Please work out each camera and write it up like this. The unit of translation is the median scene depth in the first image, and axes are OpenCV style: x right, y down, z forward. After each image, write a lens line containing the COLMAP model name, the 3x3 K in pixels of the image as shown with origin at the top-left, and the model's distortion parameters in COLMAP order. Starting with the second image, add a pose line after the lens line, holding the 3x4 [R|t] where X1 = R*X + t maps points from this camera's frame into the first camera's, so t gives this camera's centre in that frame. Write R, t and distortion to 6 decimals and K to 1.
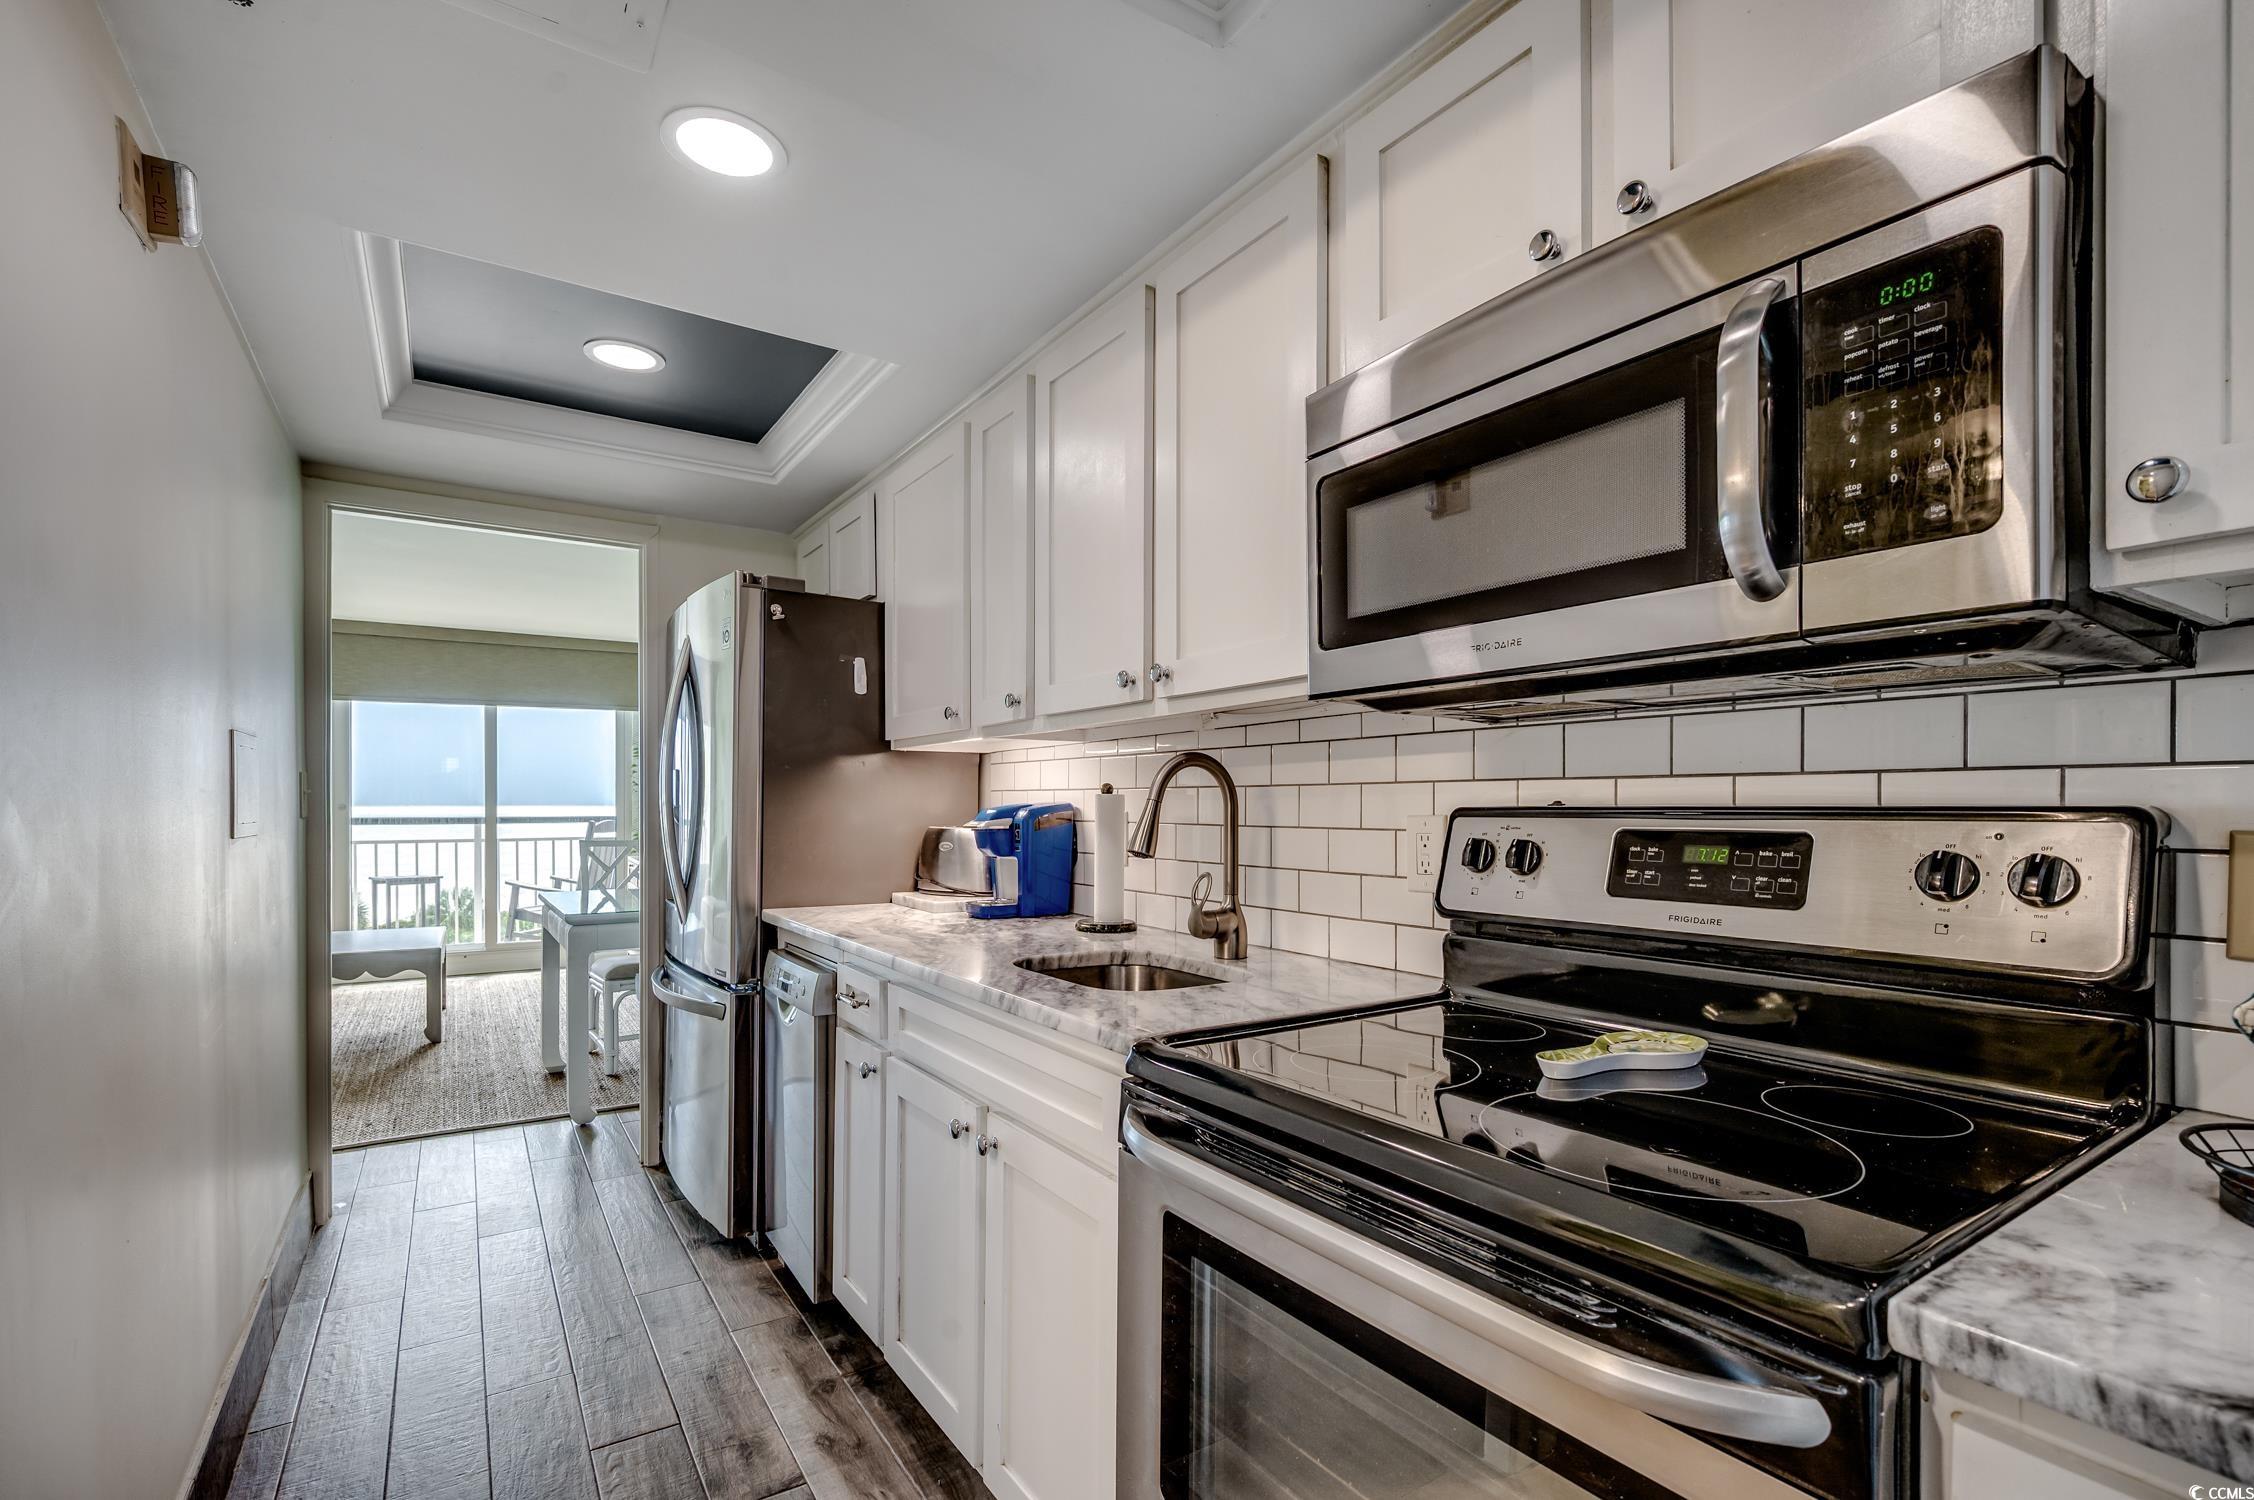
lens RADIAL K [[1049.2, 0, 1142.2], [0, 1049.2, 803.3], [0, 0, 1]] dist [-0.002016, 0.000935]
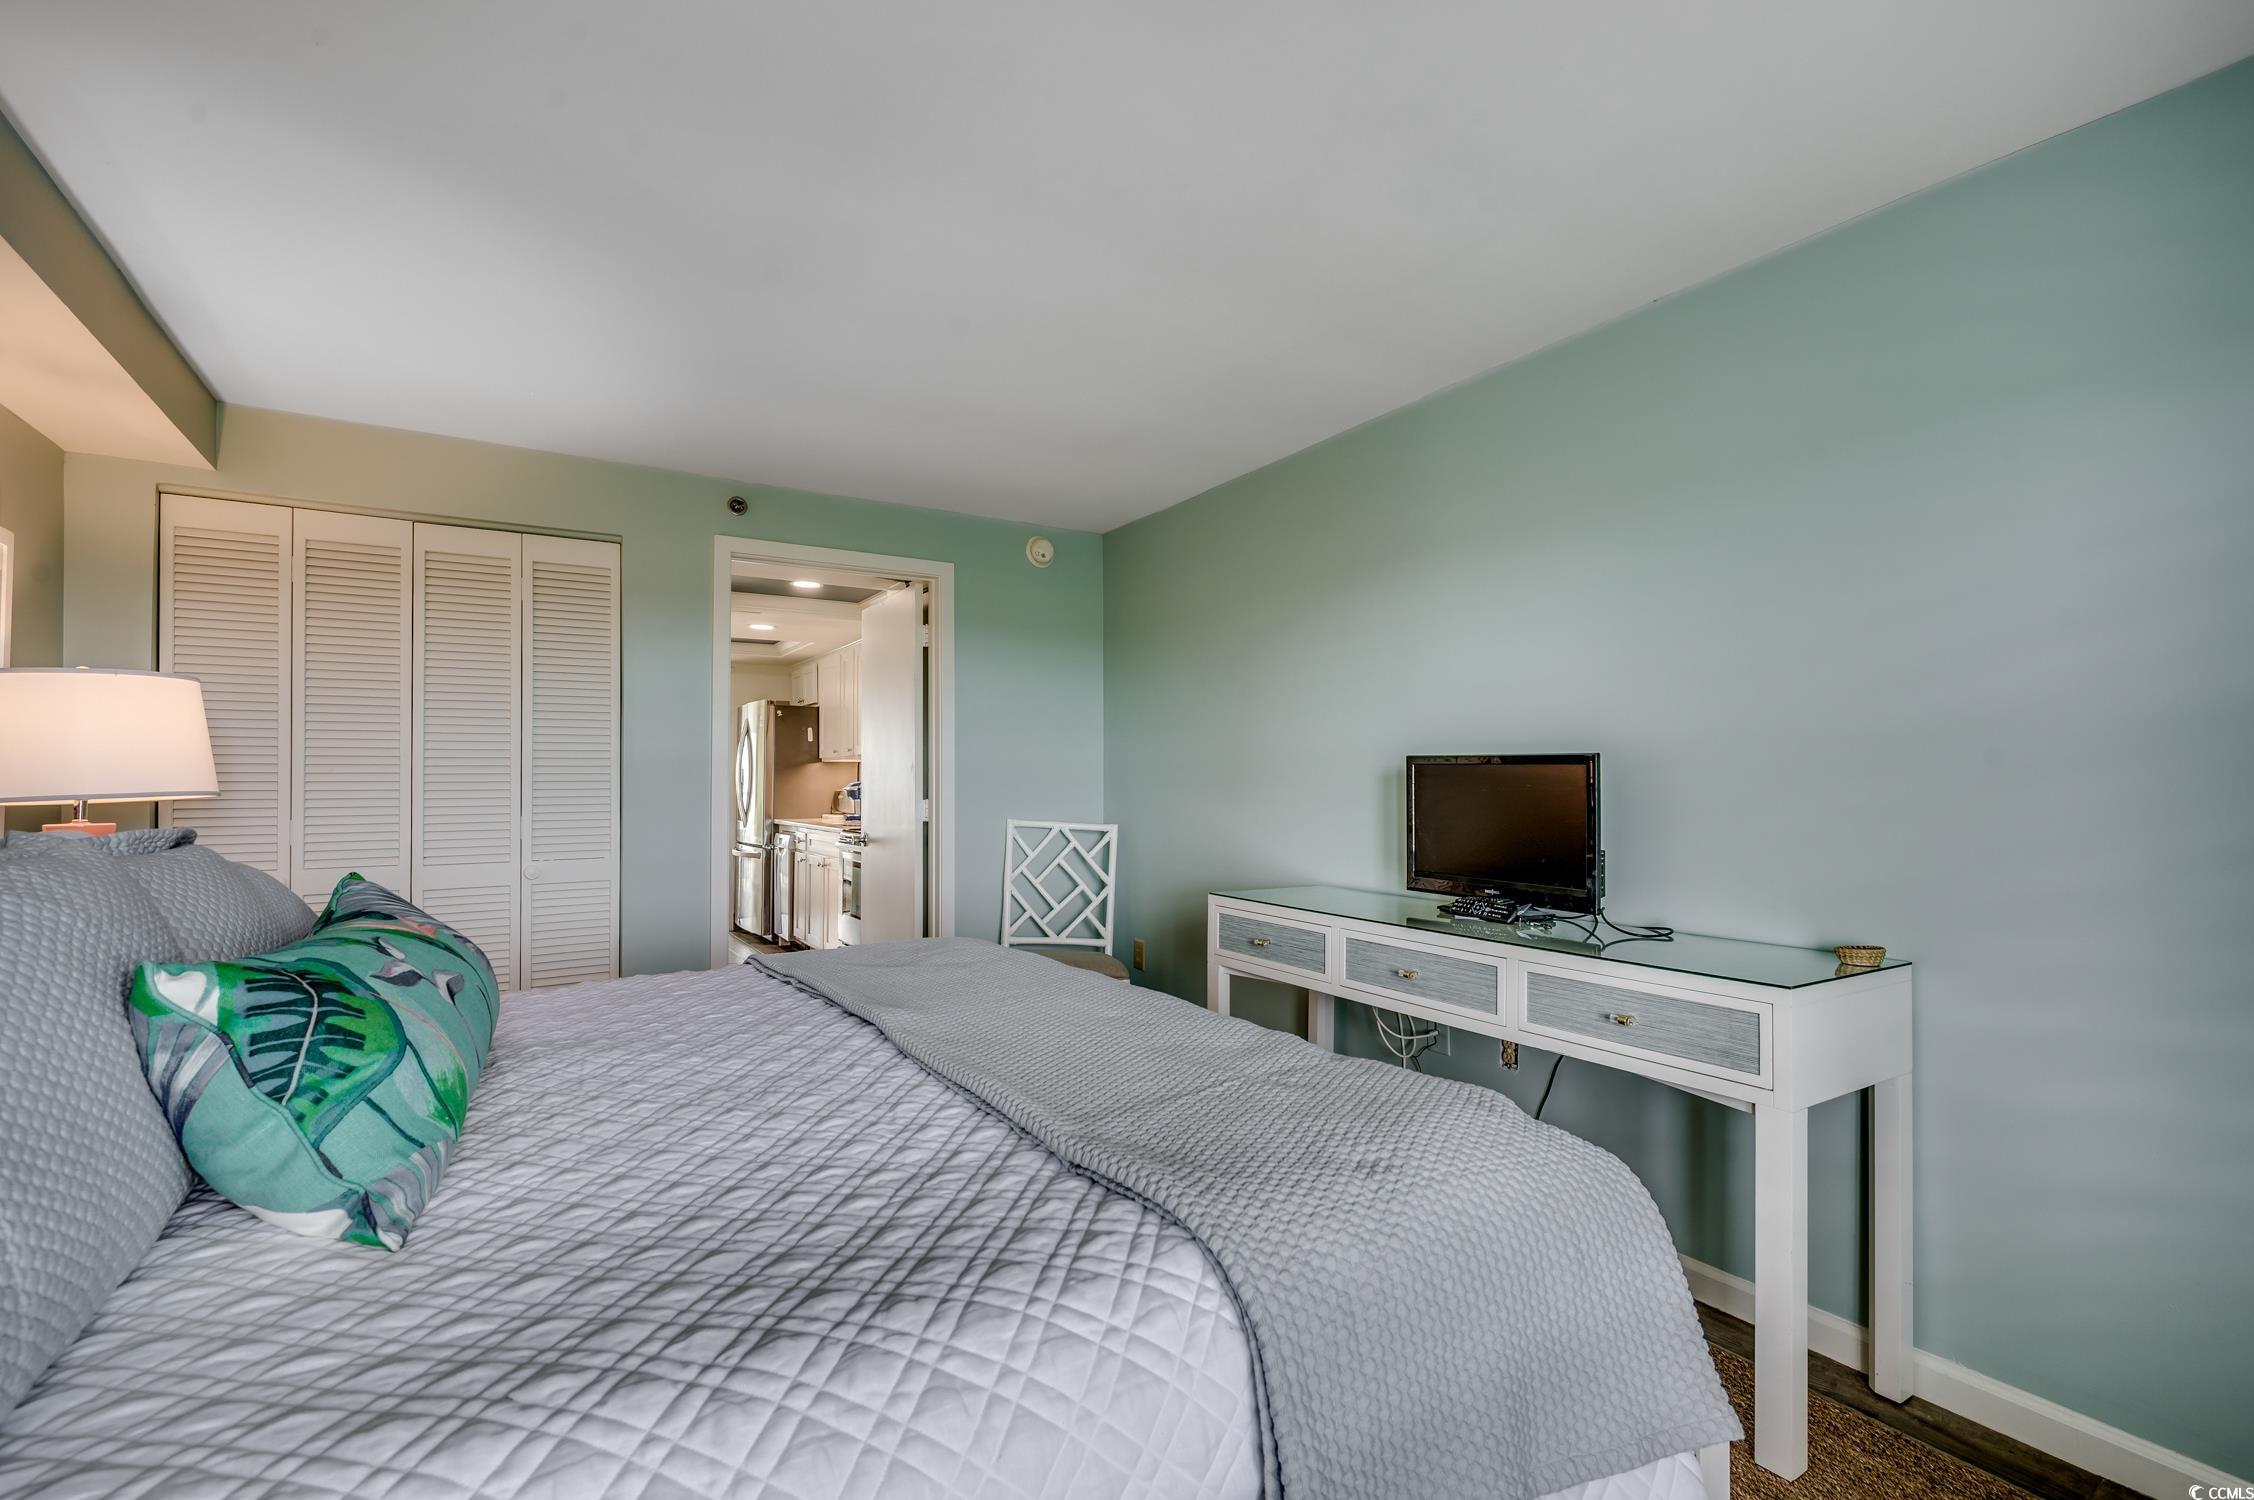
lens RADIAL K [[1049.2, 0, 1124.6], [0, 1049.2, 768.8], [0, 0, 1]] dist [-0.002016, 0.000935]
pose [[0.999431, 0.001707, -0.033681, 0.727654], [-0.002062, 0.999943, -0.010523, -0.007563], [0.033662, 0.010587, 0.999377, -1.927542]]
